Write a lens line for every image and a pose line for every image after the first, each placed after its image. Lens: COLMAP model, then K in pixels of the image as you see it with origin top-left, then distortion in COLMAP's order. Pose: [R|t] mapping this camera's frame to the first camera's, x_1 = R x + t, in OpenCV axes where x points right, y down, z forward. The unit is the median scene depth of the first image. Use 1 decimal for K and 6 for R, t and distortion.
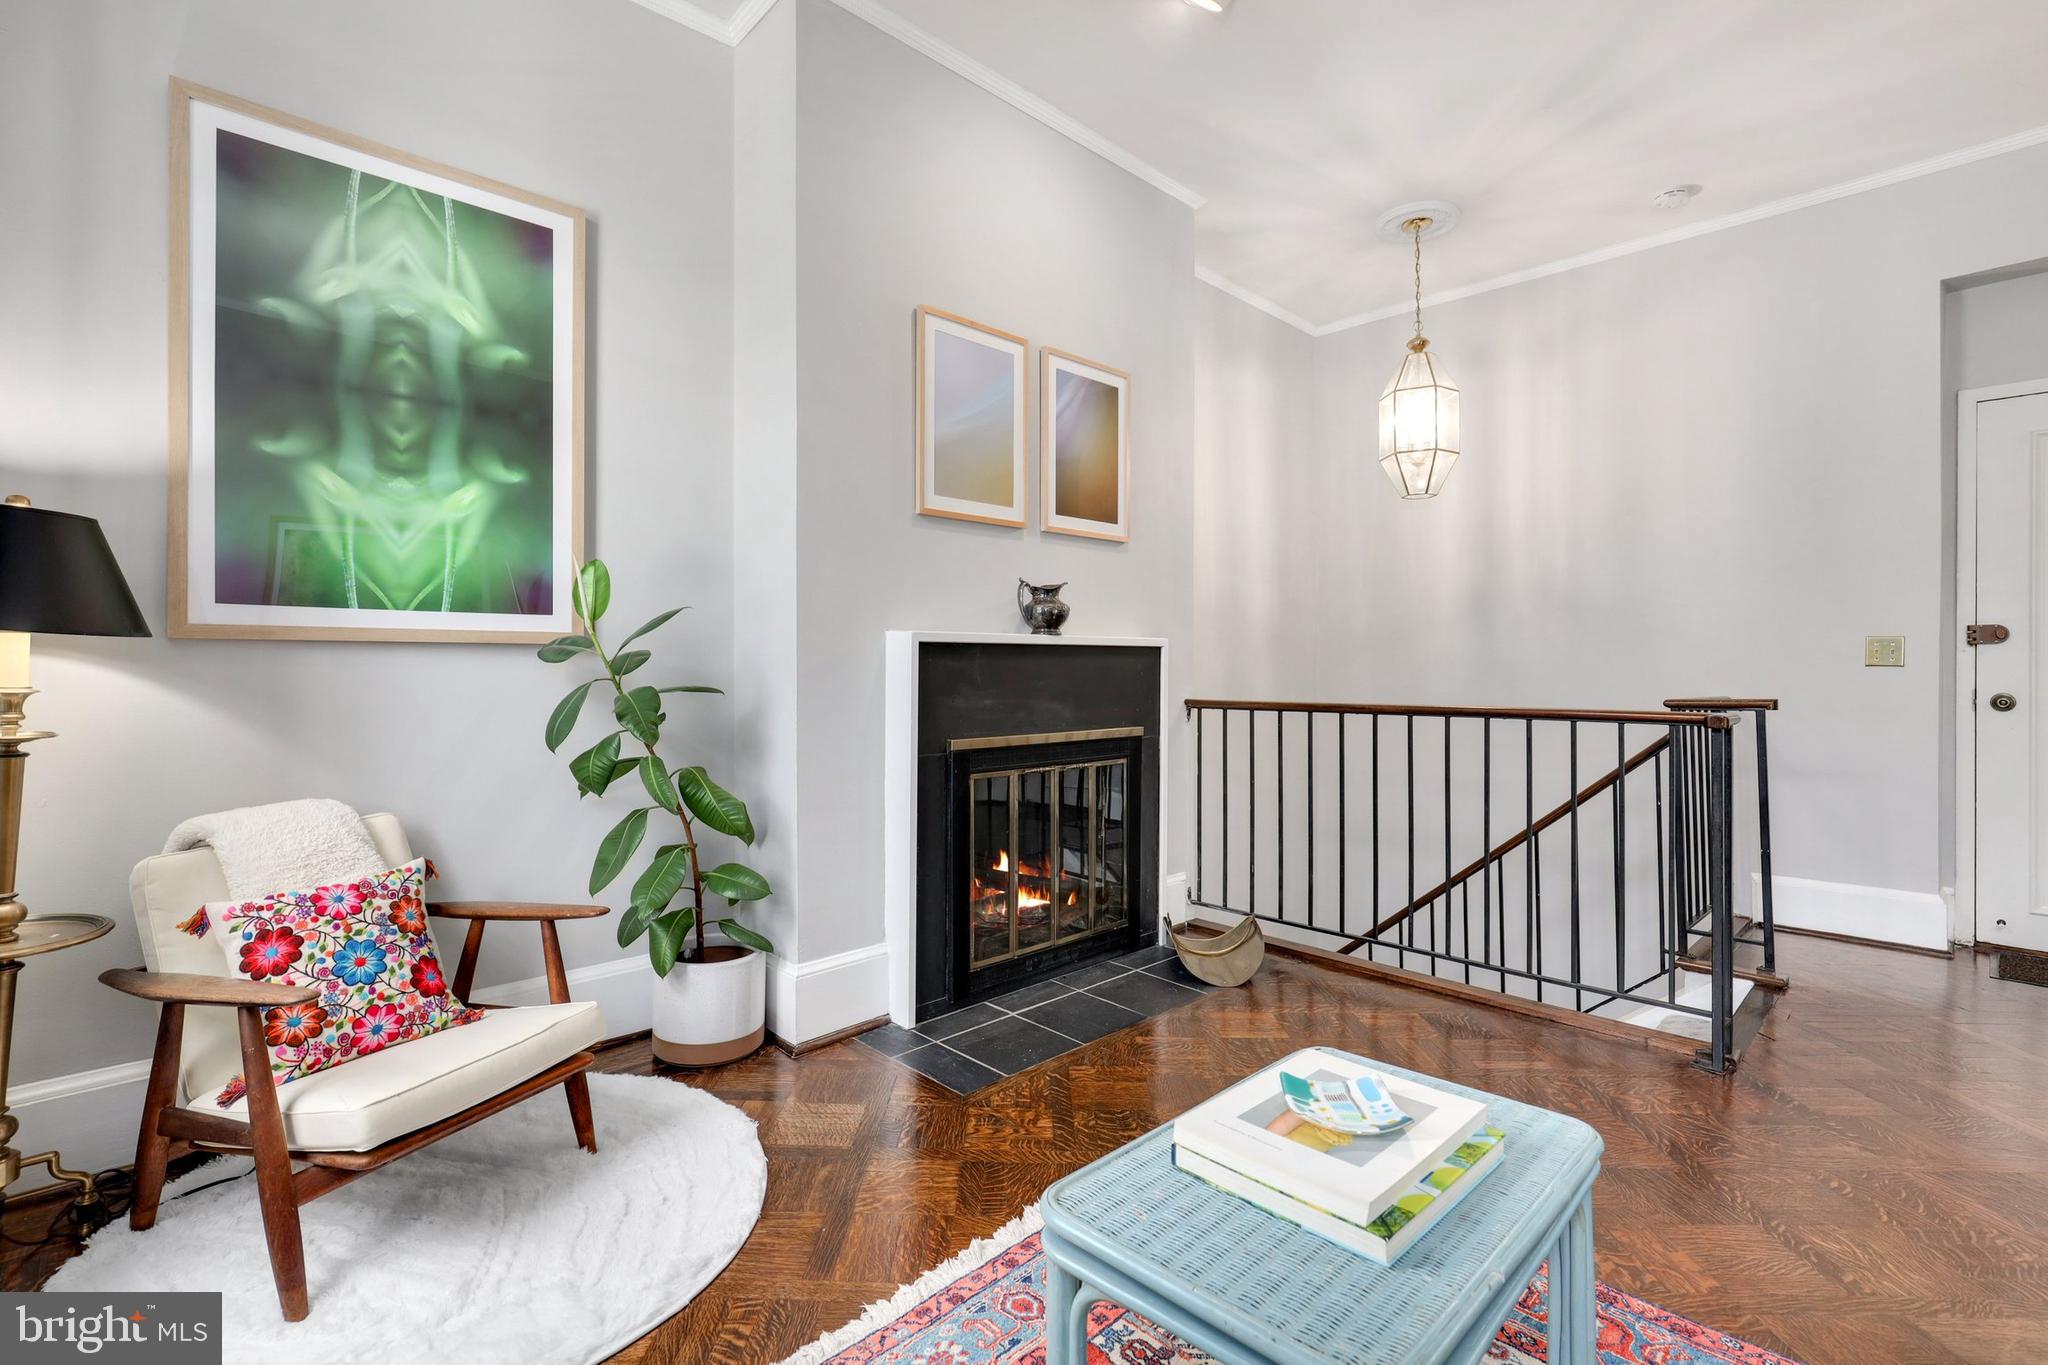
lens RADIAL K [[925.9, 0, 1010.6], [0, 925.9, 665.5], [0, 0, 1]] dist [-0.016104, 0.004830]
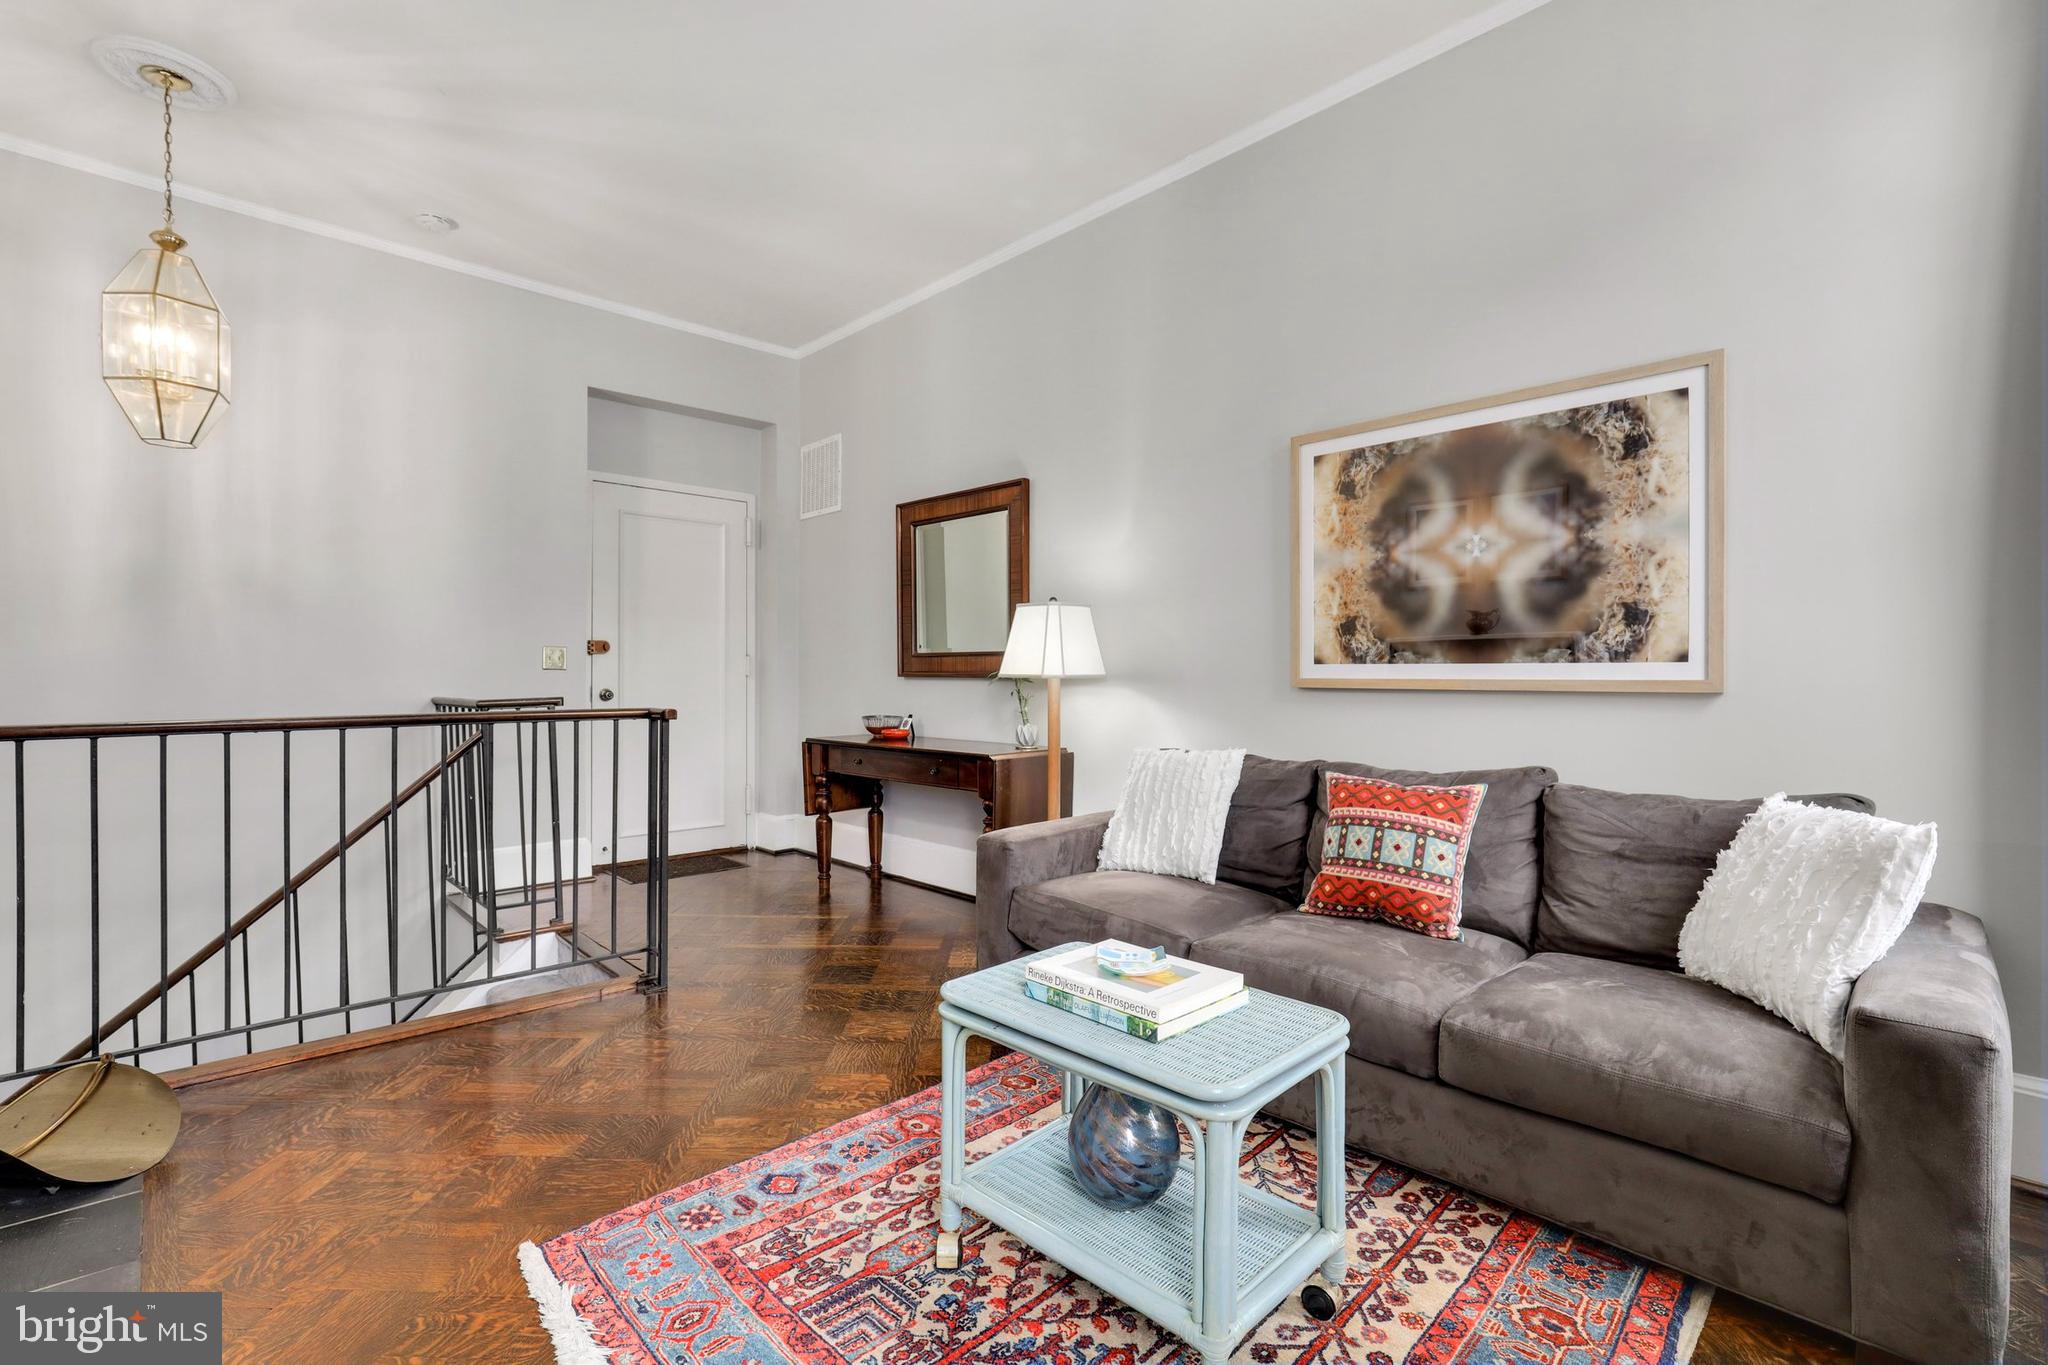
lens RADIAL K [[925.9, 0, 1008.7], [0, 925.9, 673.3], [0, 0, 1]] dist [-0.016104, 0.004830]
pose [[0.009360, -0.002029, 0.999954, -0.356249], [-0.007411, 0.999970, 0.002098, -0.000805], [-0.999929, -0.007431, 0.009344, 0.362429]]
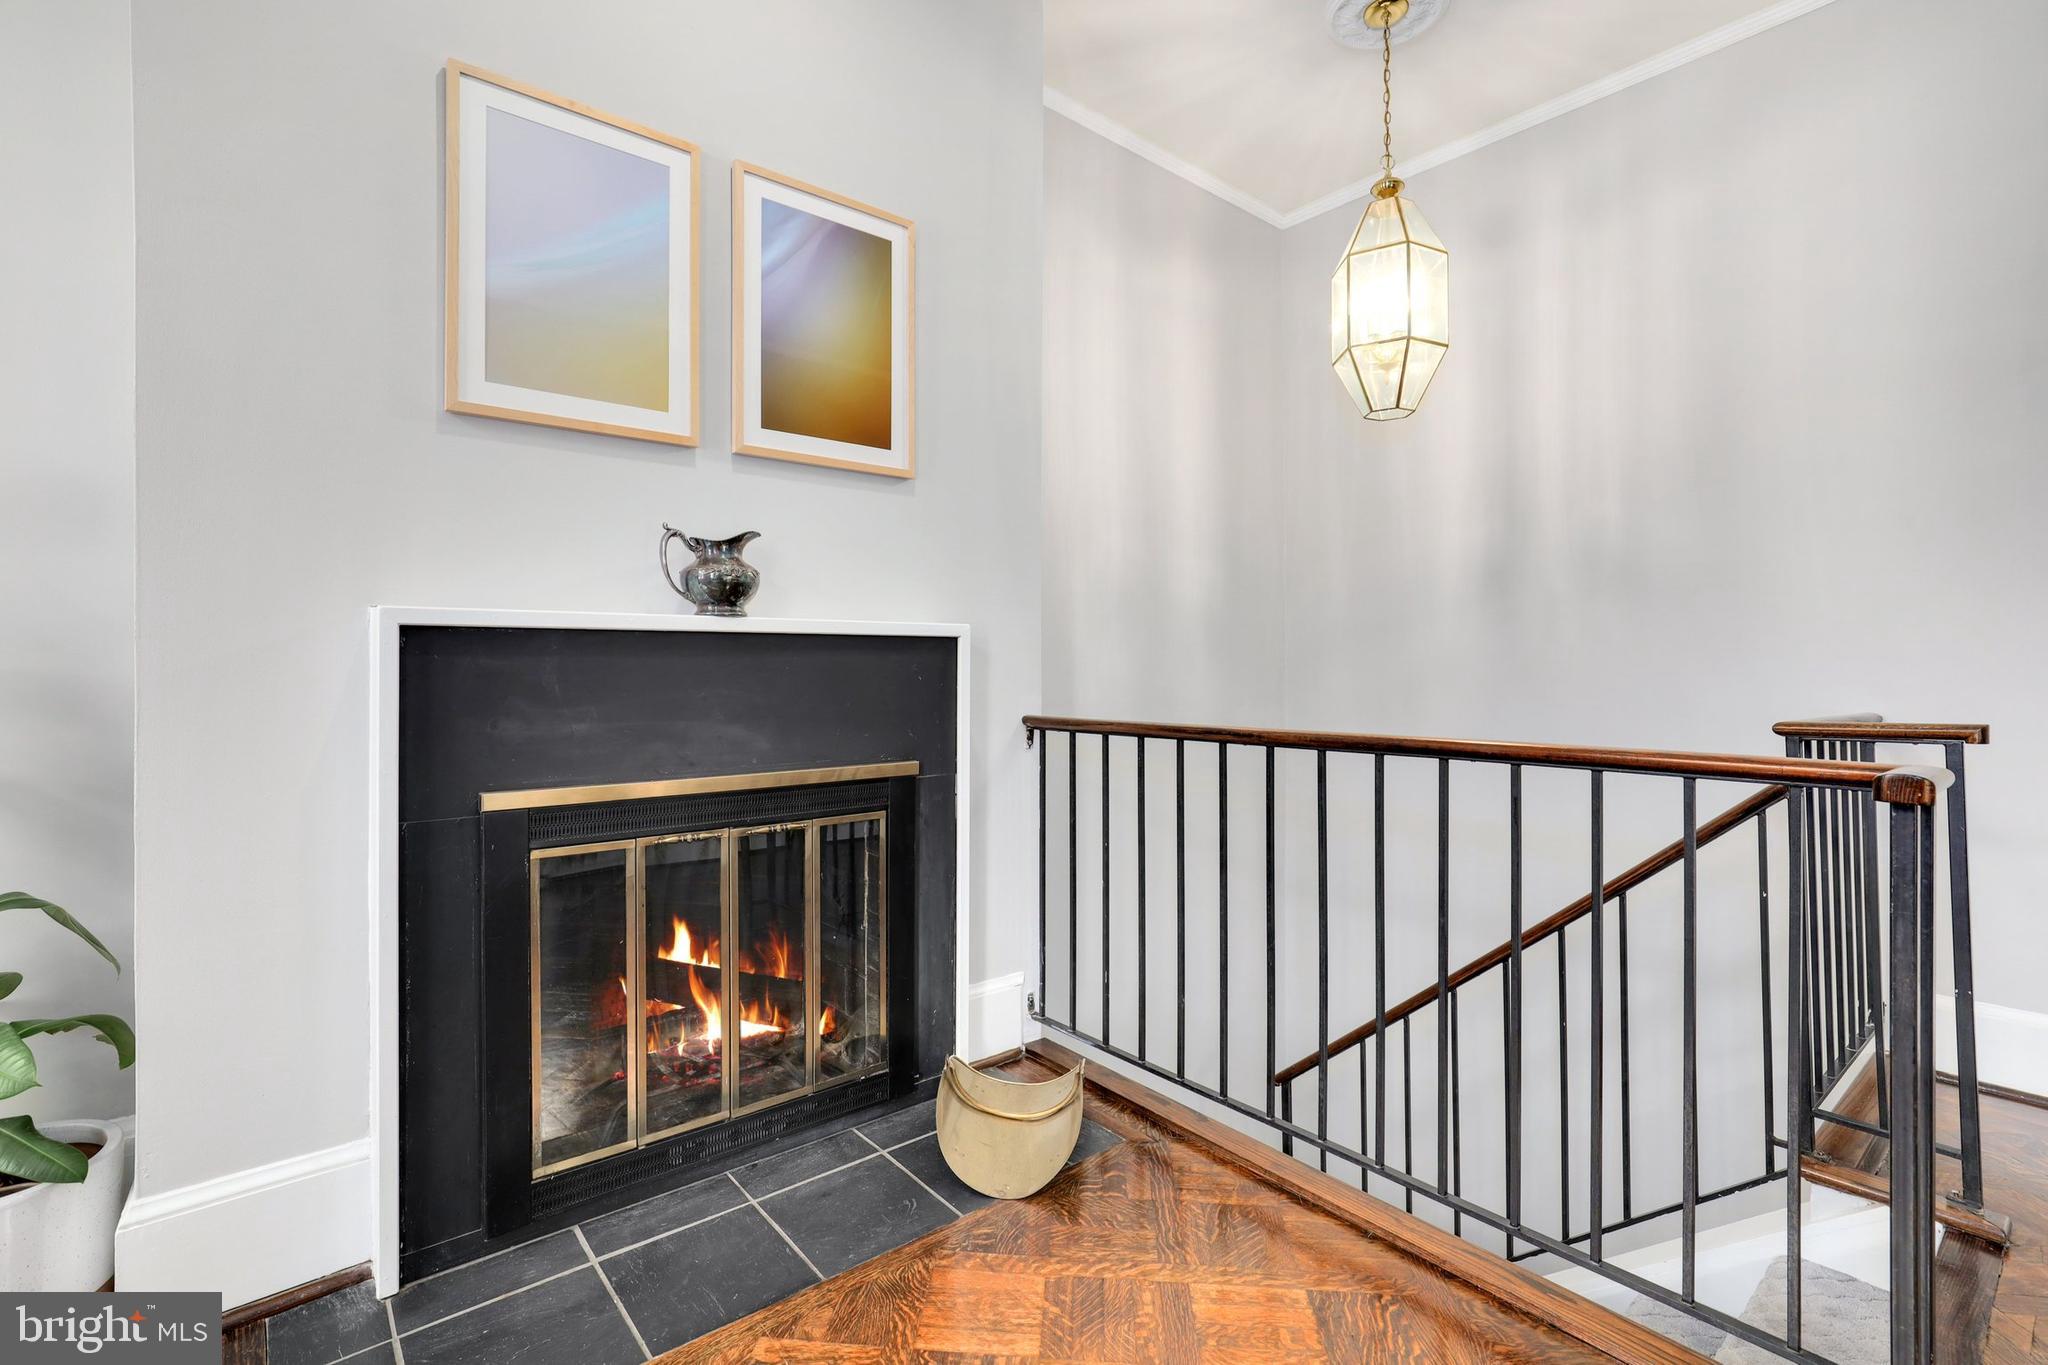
lens RADIAL K [[925.9, 0, 1009.6], [0, 925.9, 671.6], [0, 0, 1]] dist [-0.016104, 0.004830]
pose [[0.997456, -0.000265, -0.071283, 0.252941], [0.000645, 0.999986, 0.005318, 0.000505], [0.071281, -0.005350, 0.997442, 0.363484]]
